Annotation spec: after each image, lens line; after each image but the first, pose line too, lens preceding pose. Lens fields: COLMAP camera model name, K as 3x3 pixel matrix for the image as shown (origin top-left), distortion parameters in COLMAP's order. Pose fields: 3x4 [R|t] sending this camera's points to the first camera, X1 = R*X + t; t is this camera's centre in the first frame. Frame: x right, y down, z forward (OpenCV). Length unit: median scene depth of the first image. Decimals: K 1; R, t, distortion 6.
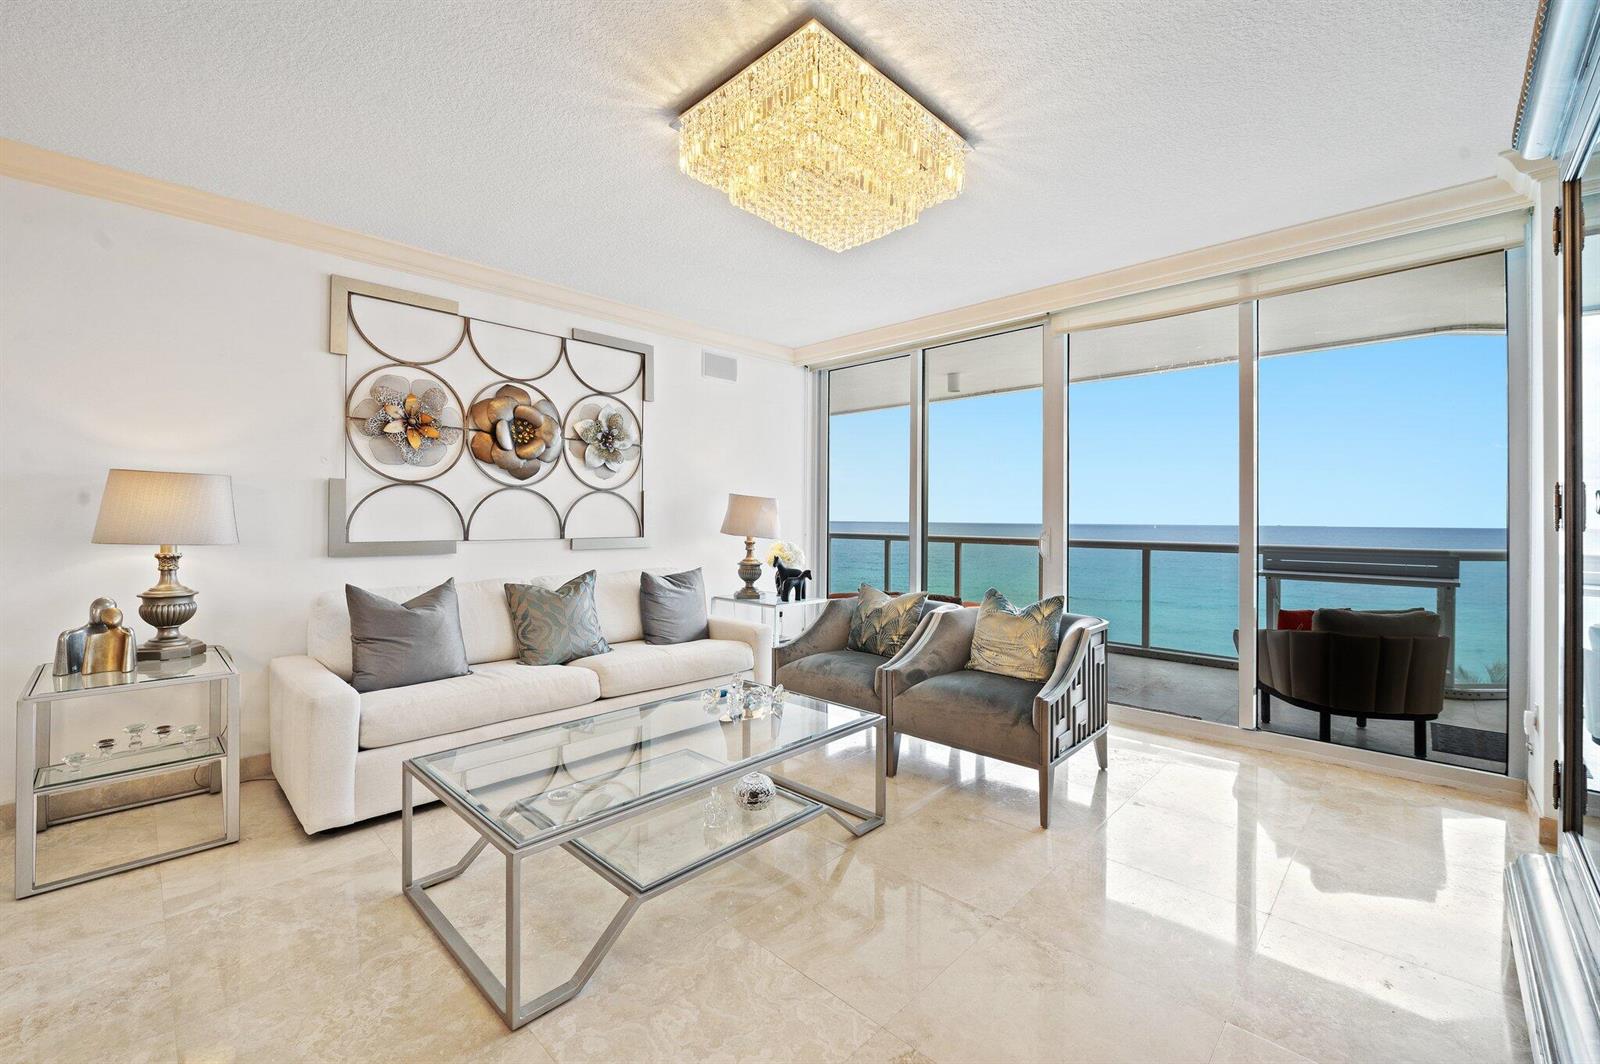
lens RADIAL K [[637.9, 0, 826.8], [0, 637.9, 515.7], [0, 0, 1]] dist [-0.002402, -0.000187]
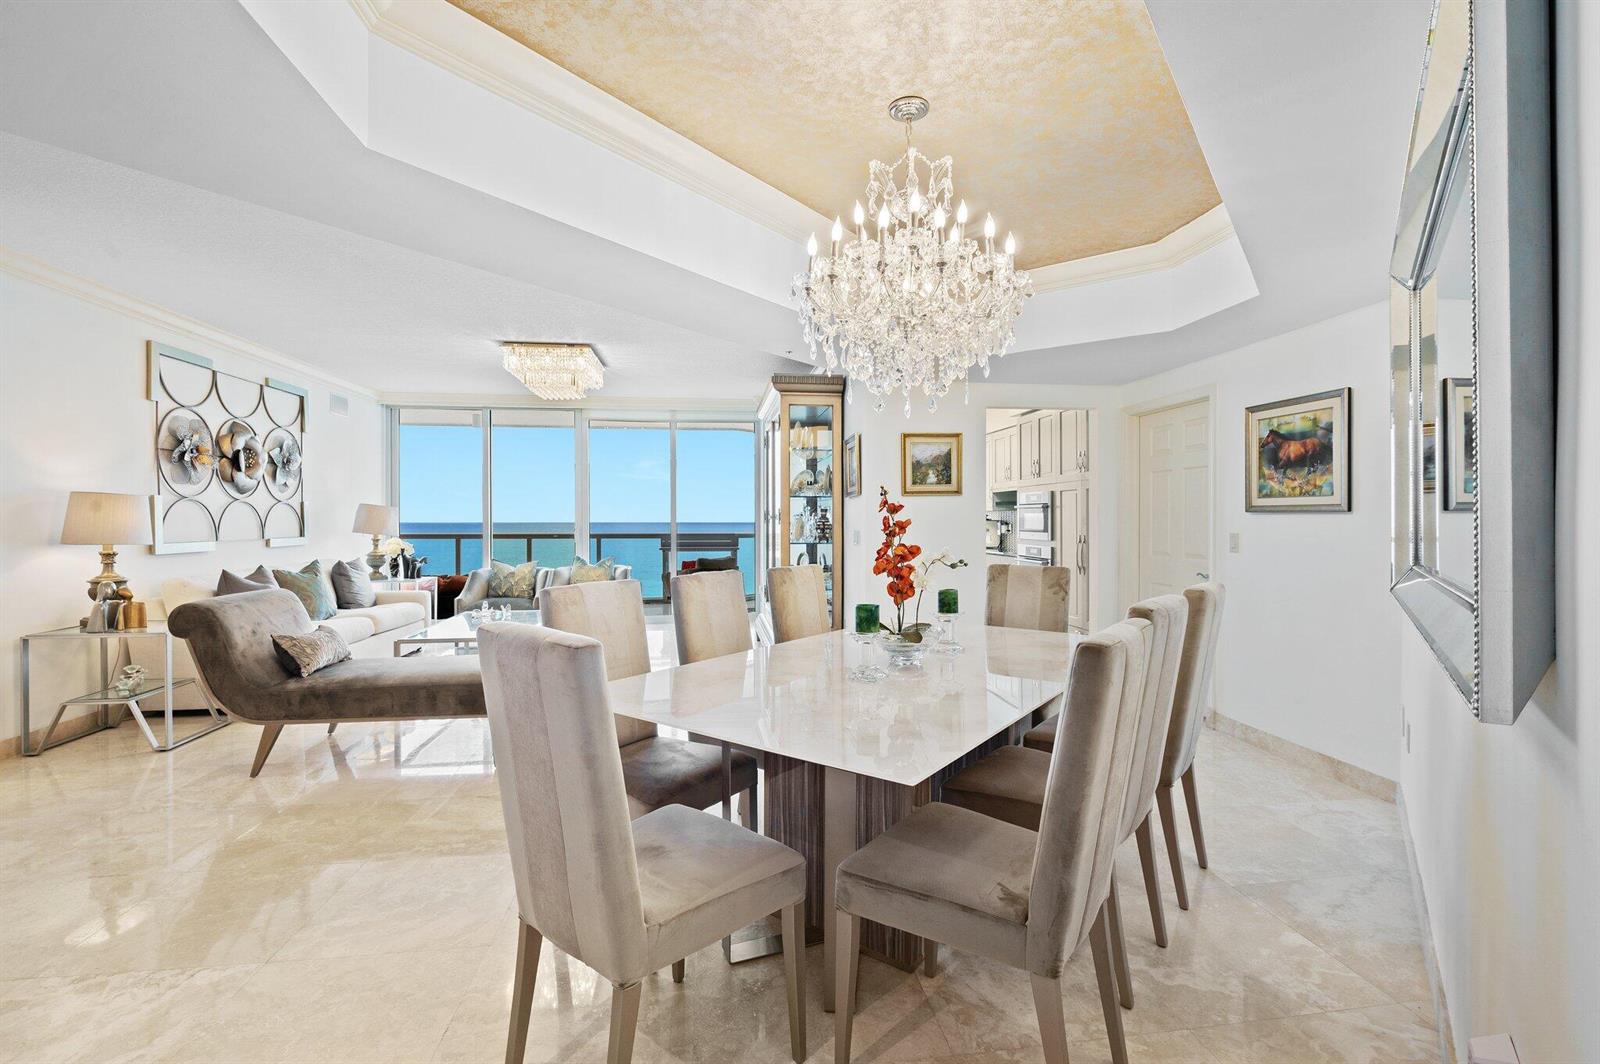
lens RADIAL K [[650.5, 0, 799.7], [0, 650.5, 526.5], [0, 0, 1]] dist [-0.017501, -0.001853]
pose [[0.618708, -0.013868, 0.785498, -0.831334], [-0.002310, 0.999808, 0.019472, -0.018650], [-0.785617, -0.013862, 0.618557, -0.740565]]
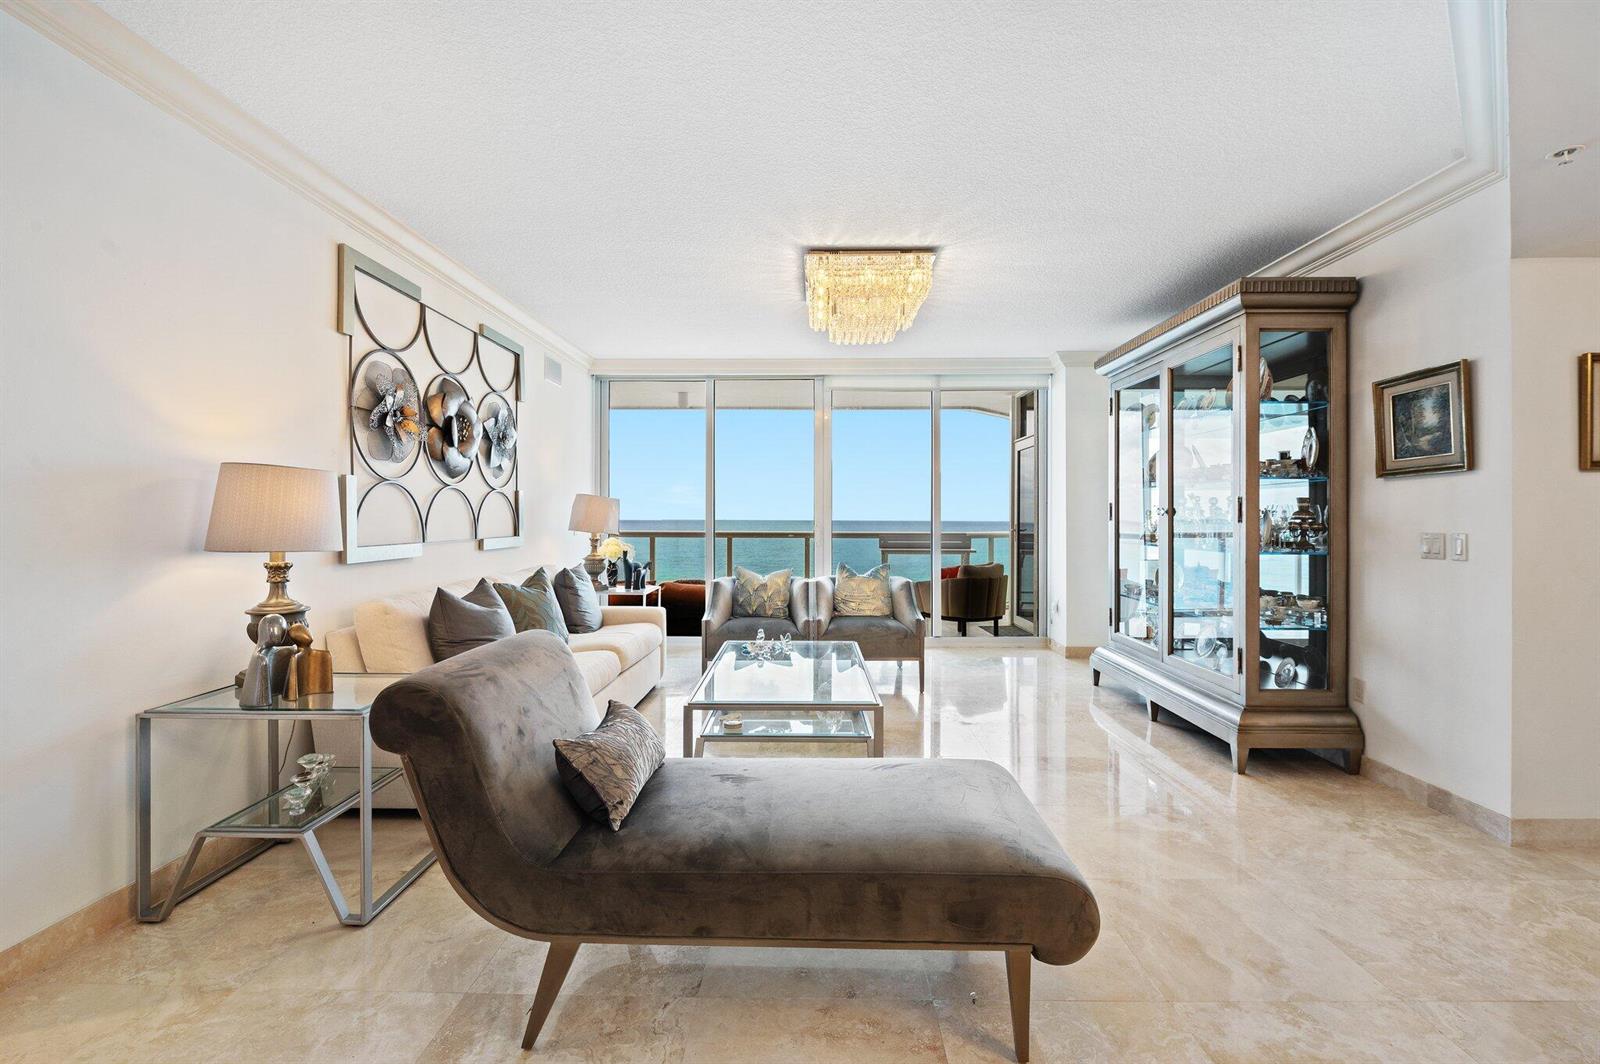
lens RADIAL K [[650.5, 0, 816.1], [0, 650.5, 519.3], [0, 0, 1]] dist [-0.017501, -0.001853]
pose [[0.737224, -0.006363, 0.675619, -0.757144], [-0.002643, 0.999921, 0.012301, -0.008111], [-0.675644, -0.010854, 0.737148, -0.089655]]
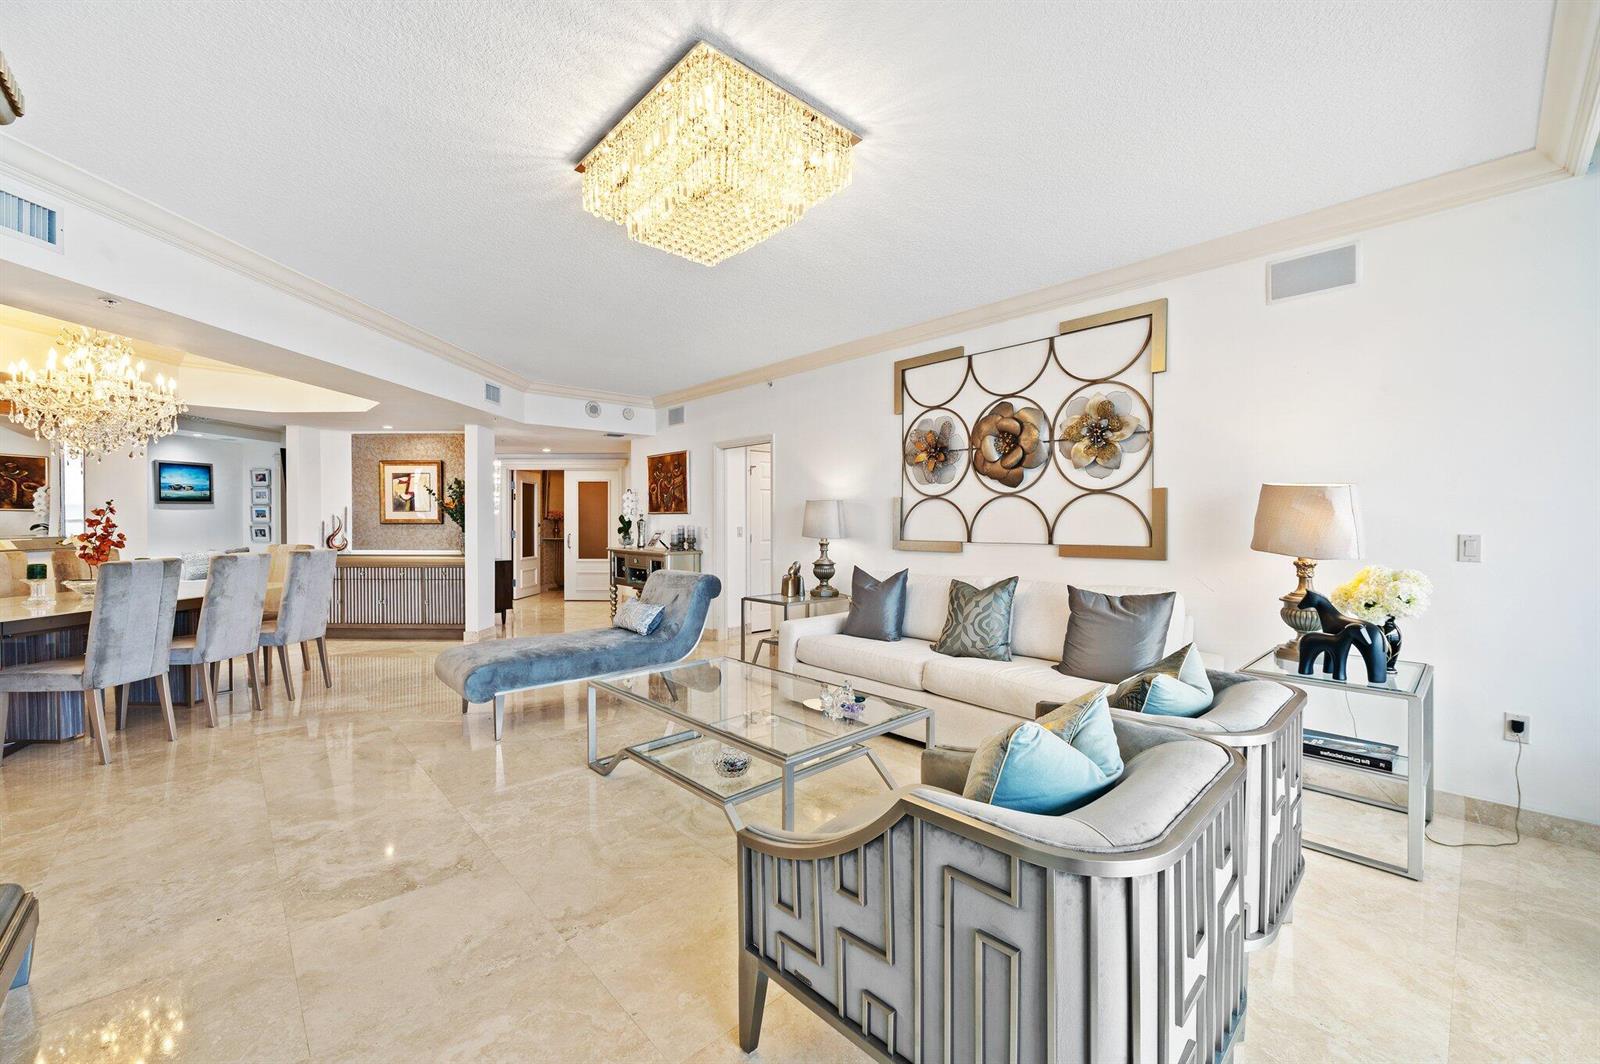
lens RADIAL K [[639.7, 0, 807.8], [0, 639.7, 526.4], [0, 0, 1]] dist [-0.006682, 0.000856]
pose [[-0.057053, 0.004333, -0.998362, 0.629526], [0.006831, 0.999969, 0.003949, 0.002725], [0.998348, -0.006595, -0.057081, 0.739864]]
